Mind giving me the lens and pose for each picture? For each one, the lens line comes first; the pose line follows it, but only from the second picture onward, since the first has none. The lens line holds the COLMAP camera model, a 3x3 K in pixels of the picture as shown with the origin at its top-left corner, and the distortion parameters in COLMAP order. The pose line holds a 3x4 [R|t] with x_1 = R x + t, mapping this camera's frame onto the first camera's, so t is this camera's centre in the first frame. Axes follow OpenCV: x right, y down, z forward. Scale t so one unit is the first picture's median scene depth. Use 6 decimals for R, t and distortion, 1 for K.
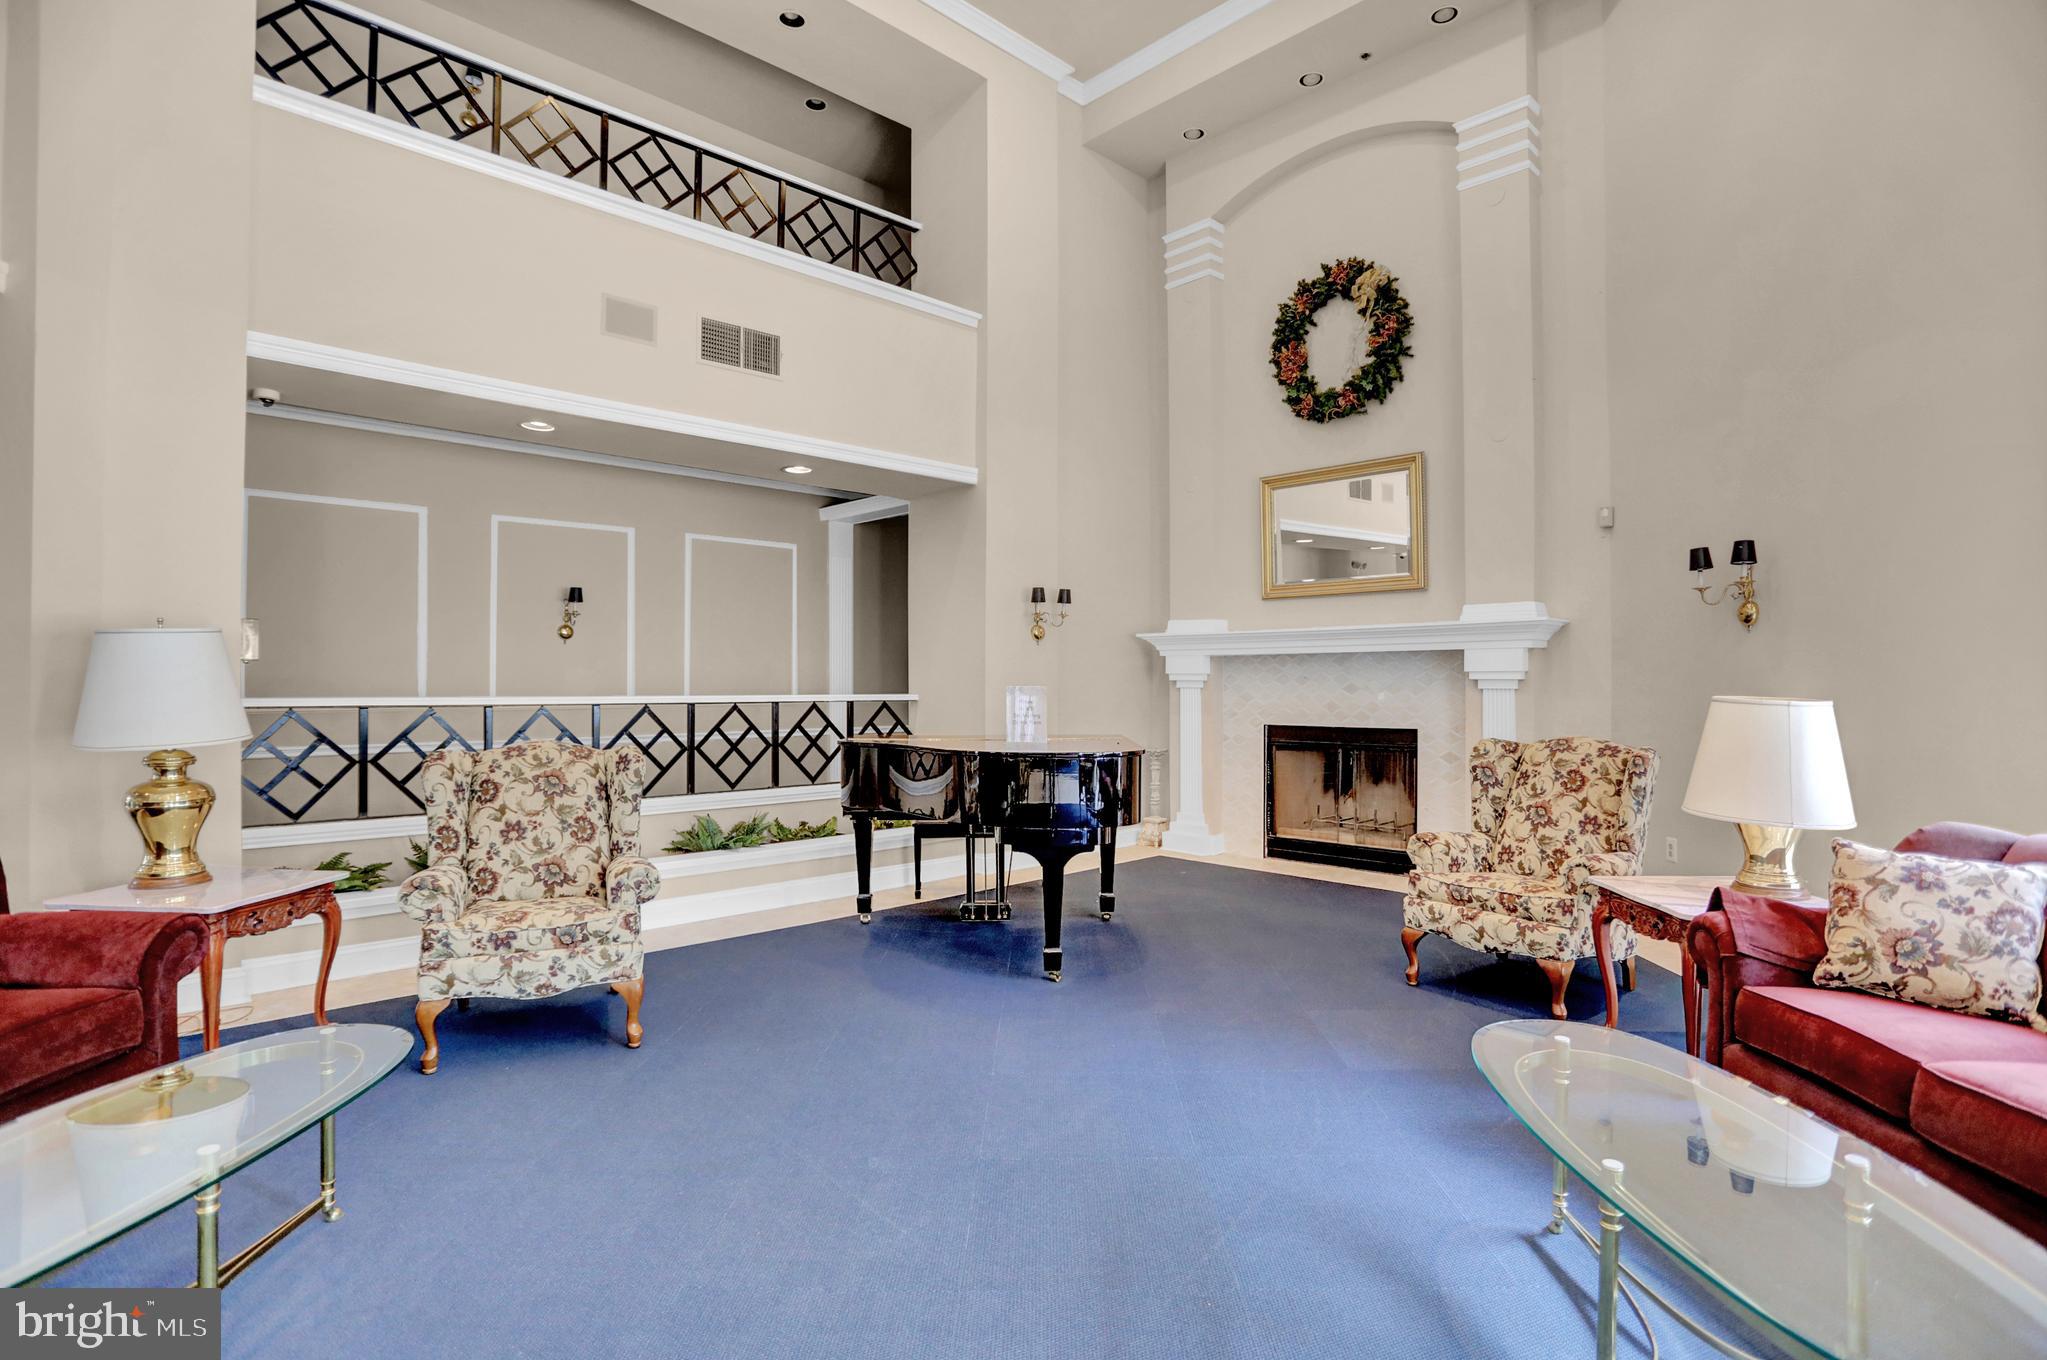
lens RADIAL K [[990.9, 0, 1036.7], [0, 990.9, 676.2], [0, 0, 1]] dist [-0.068966, 0.027937]
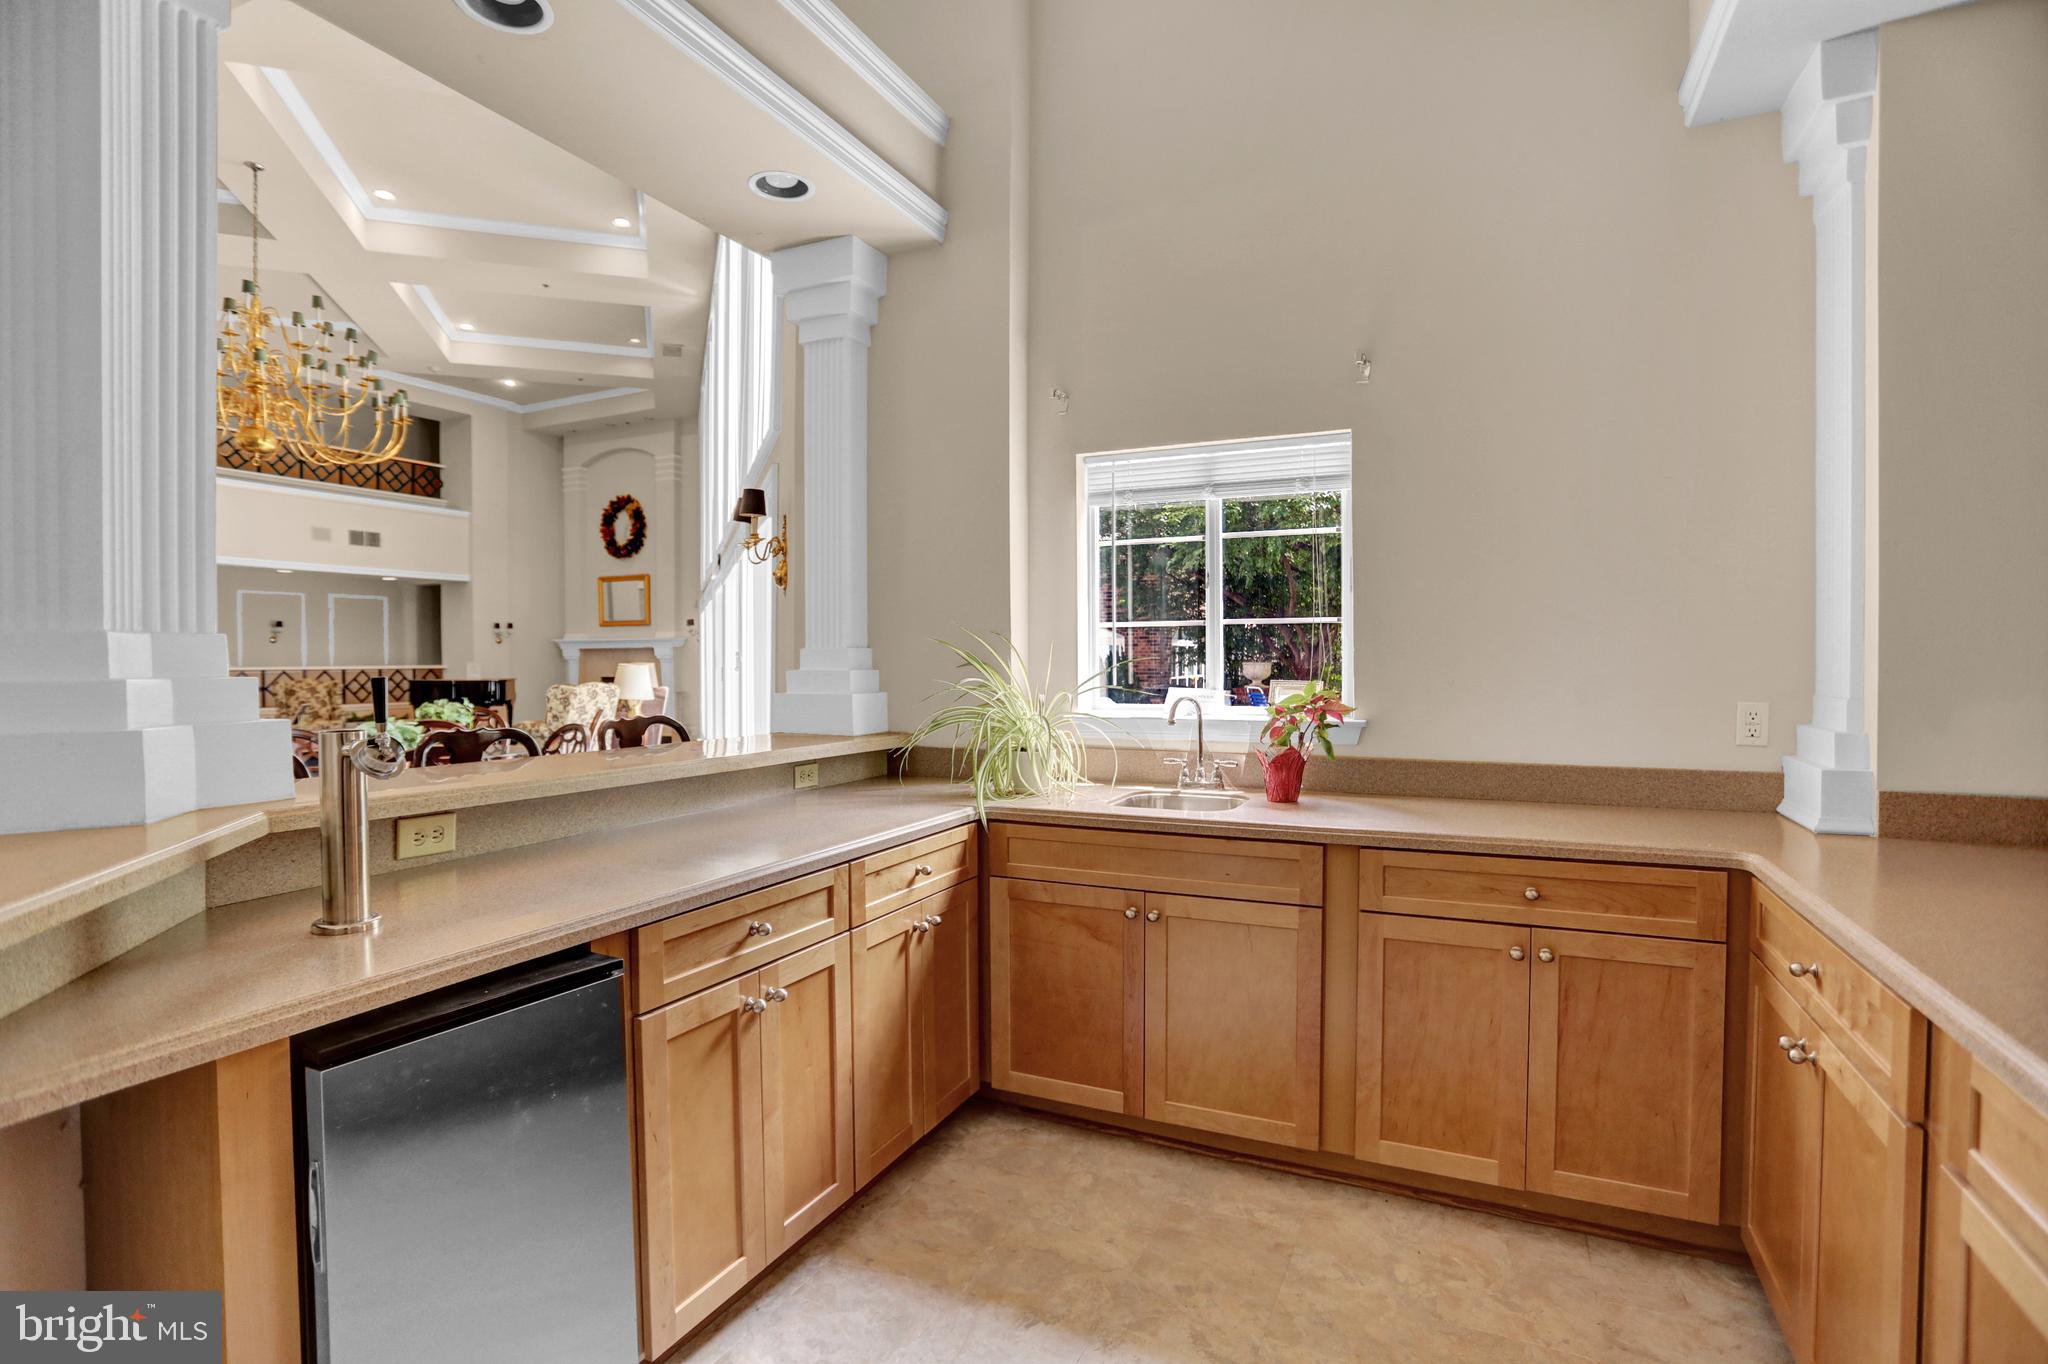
lens RADIAL K [[991.4, 0, 1037.2], [0, 991.4, 678.2], [0, 0, 1]] dist [-0.068966, 0.027937]
pose [[0.933255, -0.013819, 0.358949, 0.398815], [0.005578, 0.999697, 0.023985, 0.000090], [-0.359171, -0.020382, 0.933049, -1.828669]]
